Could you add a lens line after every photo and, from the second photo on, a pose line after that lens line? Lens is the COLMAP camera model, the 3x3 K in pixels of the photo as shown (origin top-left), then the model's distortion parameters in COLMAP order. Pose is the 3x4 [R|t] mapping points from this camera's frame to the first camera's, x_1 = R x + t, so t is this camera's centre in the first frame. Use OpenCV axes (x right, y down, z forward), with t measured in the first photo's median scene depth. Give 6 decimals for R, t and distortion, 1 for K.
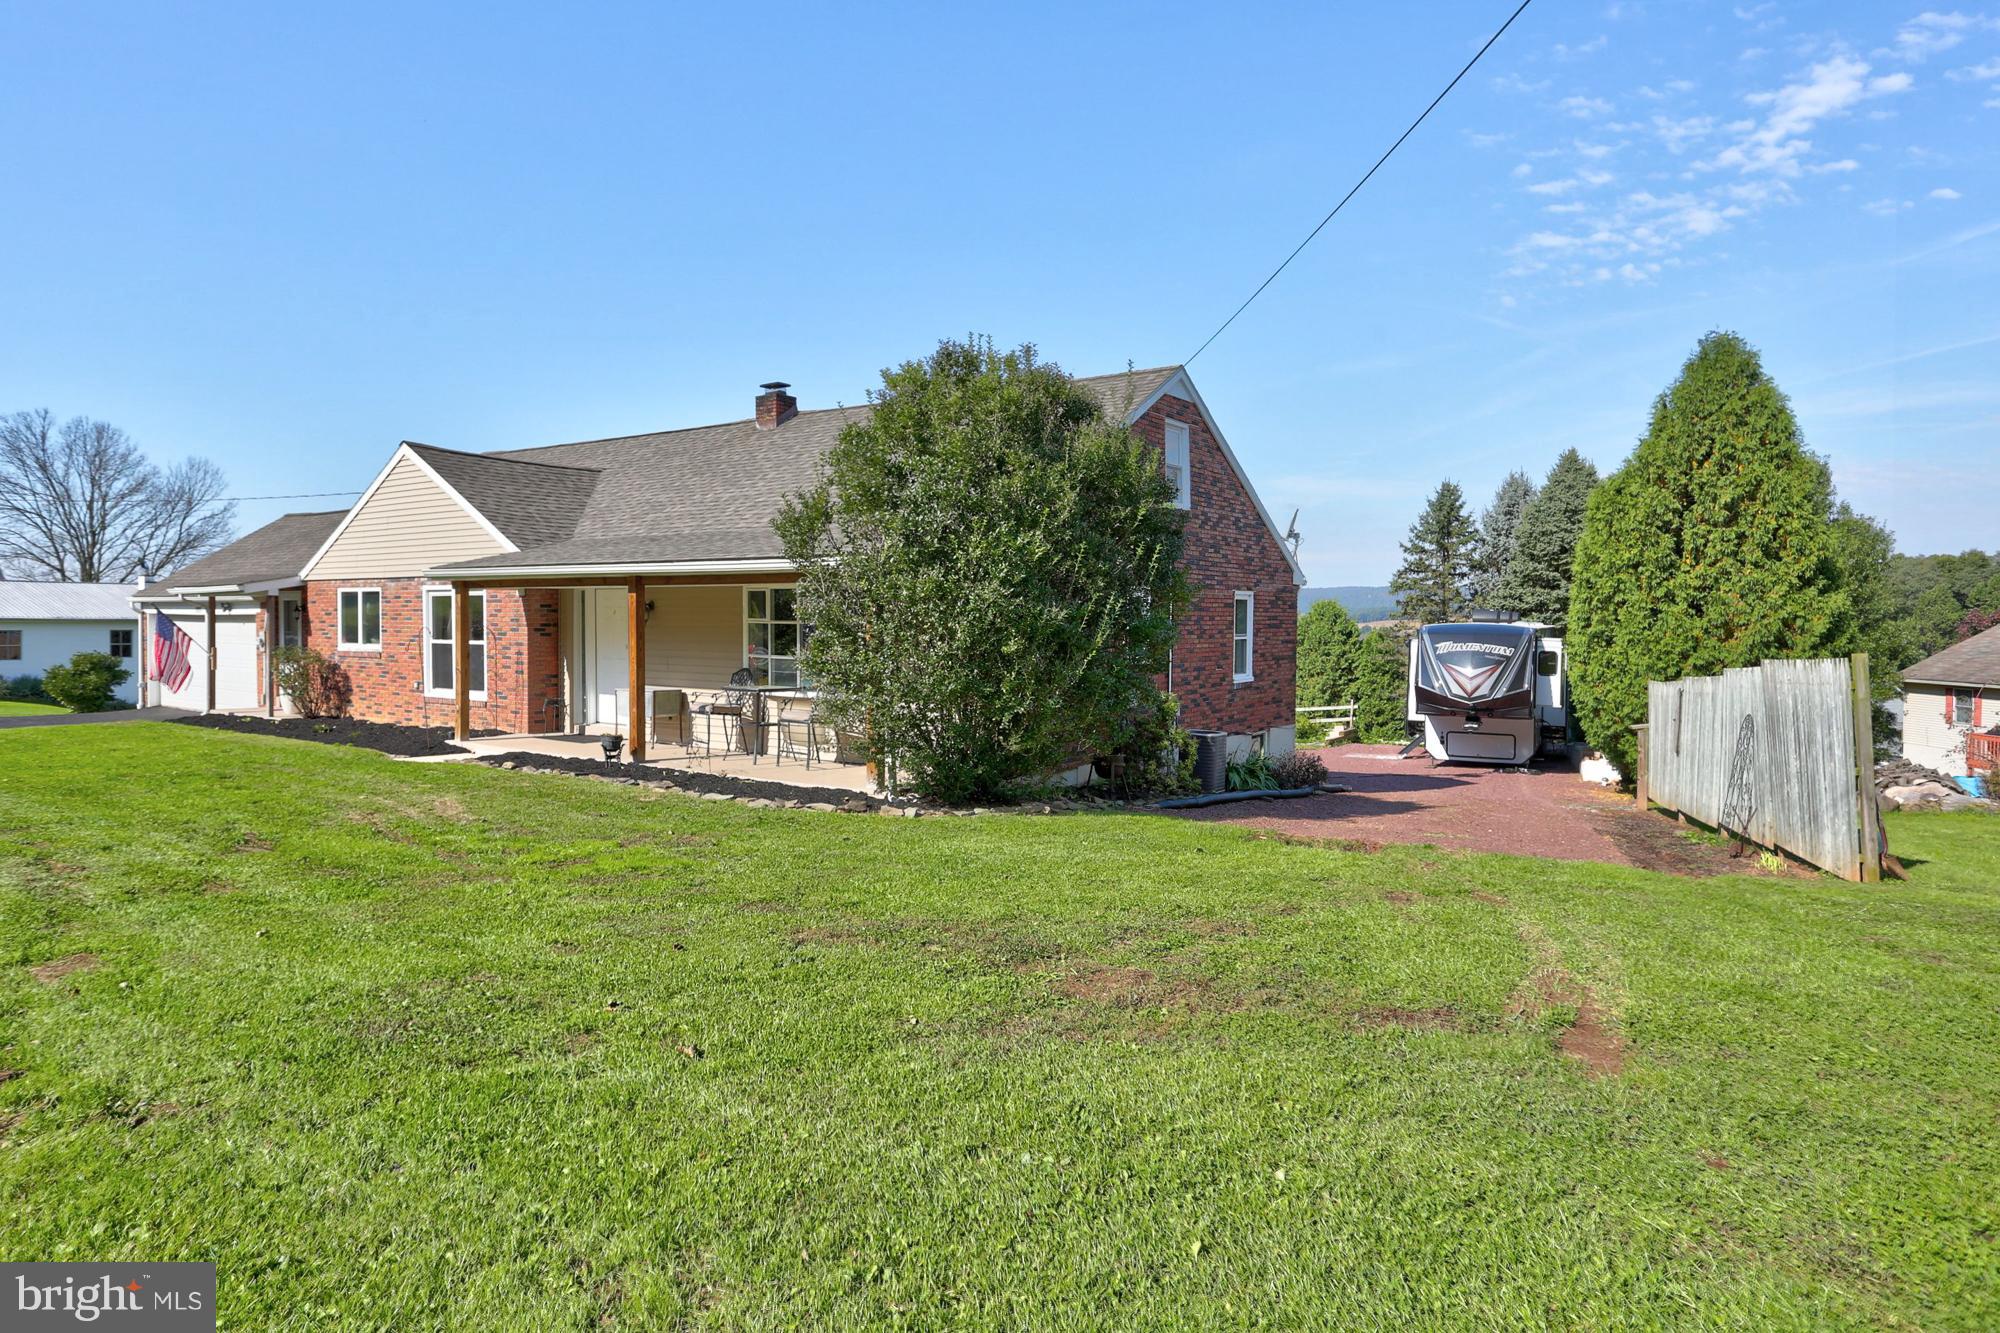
lens RADIAL K [[1216.6, 0, 984.7], [0, 1216.6, 653.1], [0, 0, 1]] dist [0.030288, 0.003320]
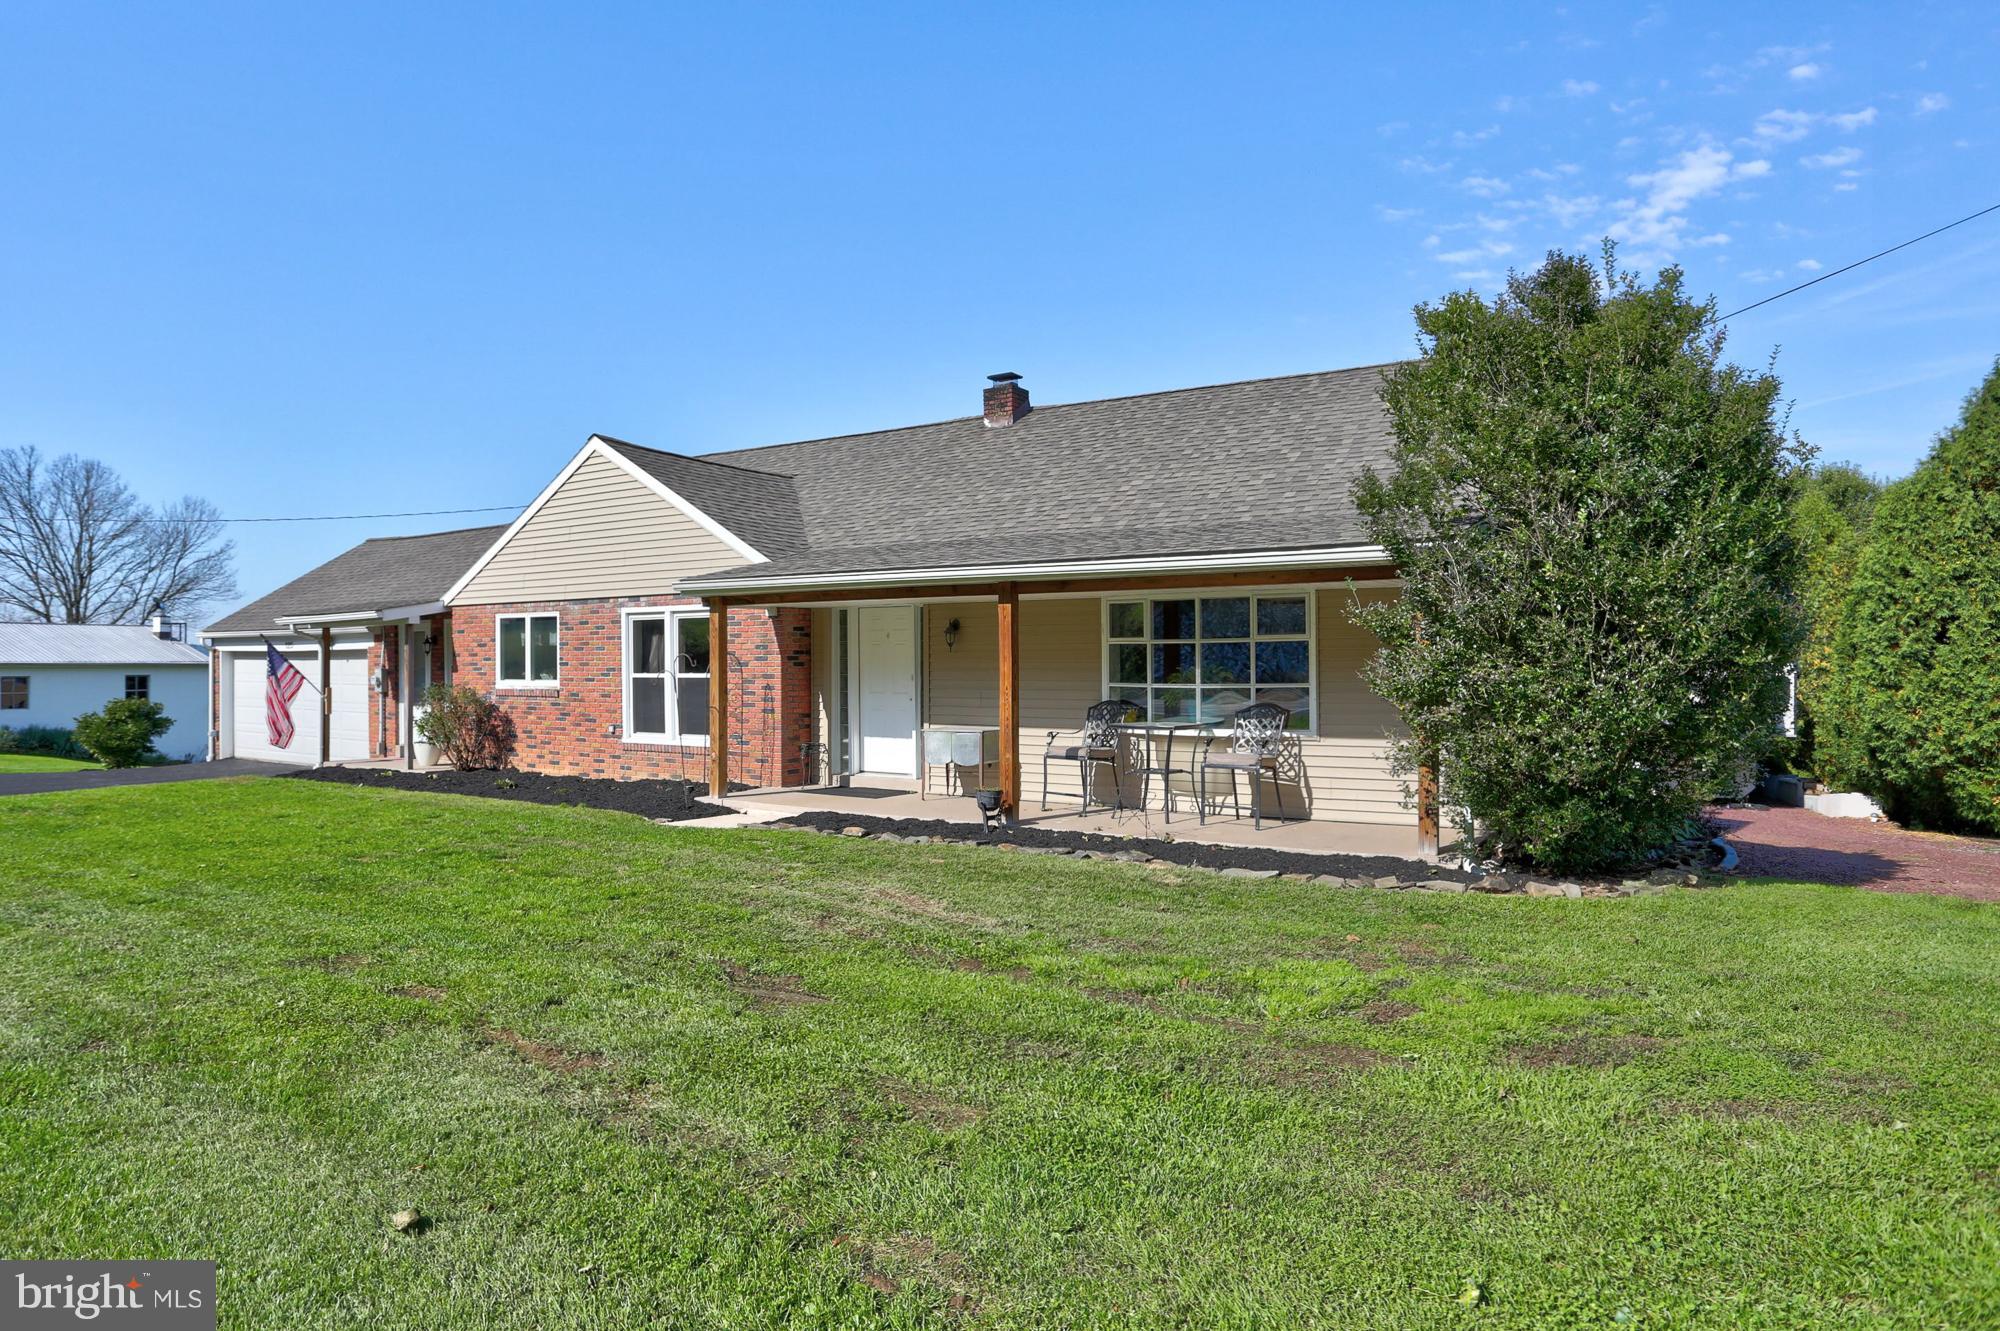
lens RADIAL K [[1150.5, 0, 992.1], [0, 1150.5, 630.9], [0, 0, 1]] dist [0.027052, 0.005891]
pose [[0.998123, -0.010398, 0.060348, -0.221951], [0.013491, 0.998604, -0.051065, 0.003070], [-0.059732, 0.051783, 0.996870, 0.181548]]
